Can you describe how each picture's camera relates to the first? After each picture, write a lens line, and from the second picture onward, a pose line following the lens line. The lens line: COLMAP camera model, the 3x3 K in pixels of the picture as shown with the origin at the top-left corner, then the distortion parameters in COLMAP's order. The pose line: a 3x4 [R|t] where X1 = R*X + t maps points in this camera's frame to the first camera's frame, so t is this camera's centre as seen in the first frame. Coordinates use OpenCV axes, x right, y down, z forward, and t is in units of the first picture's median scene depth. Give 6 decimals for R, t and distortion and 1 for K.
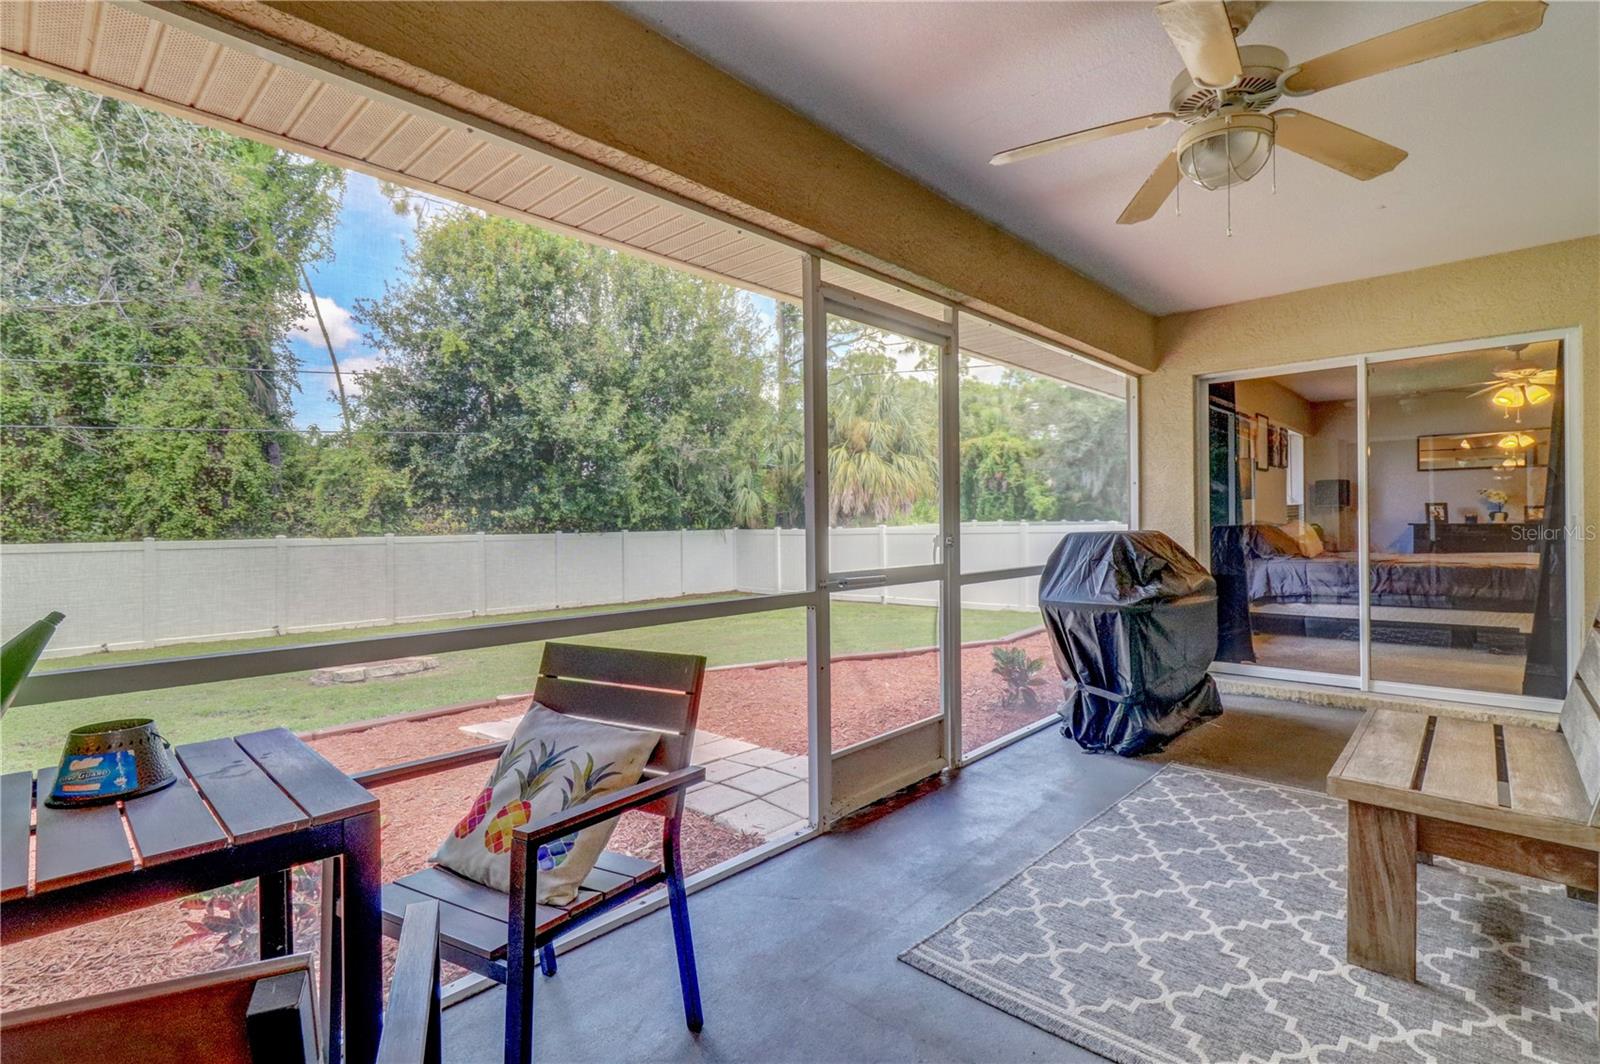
lens RADIAL K [[736.1, 0, 823.0], [0, 736.1, 525.1], [0, 0, 1]] dist [0.004562, -0.001301]
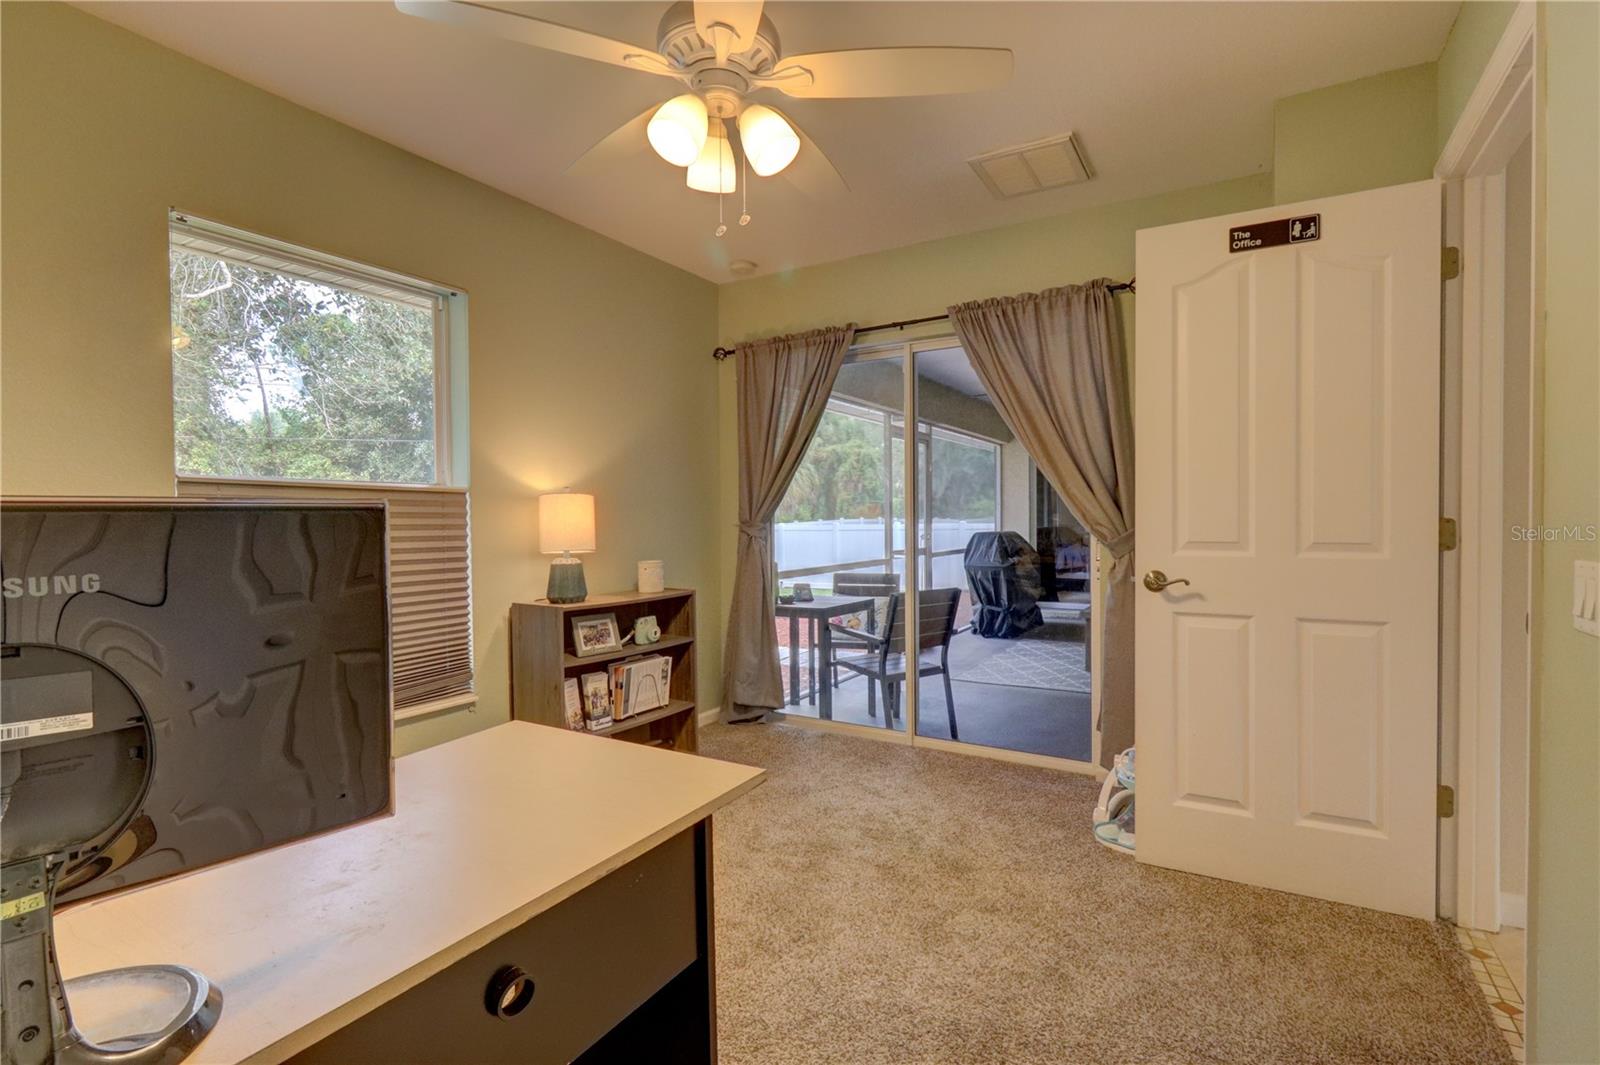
lens RADIAL K [[736.1, 0, 840.3], [0, 736.1, 515.1], [0, 0, 1]] dist [0.004562, -0.001301]
pose [[0.970672, 0.005120, 0.240353, -0.445463], [-0.003468, 0.999967, -0.007297, -0.018560], [-0.240383, 0.006249, 0.970658, -0.757230]]
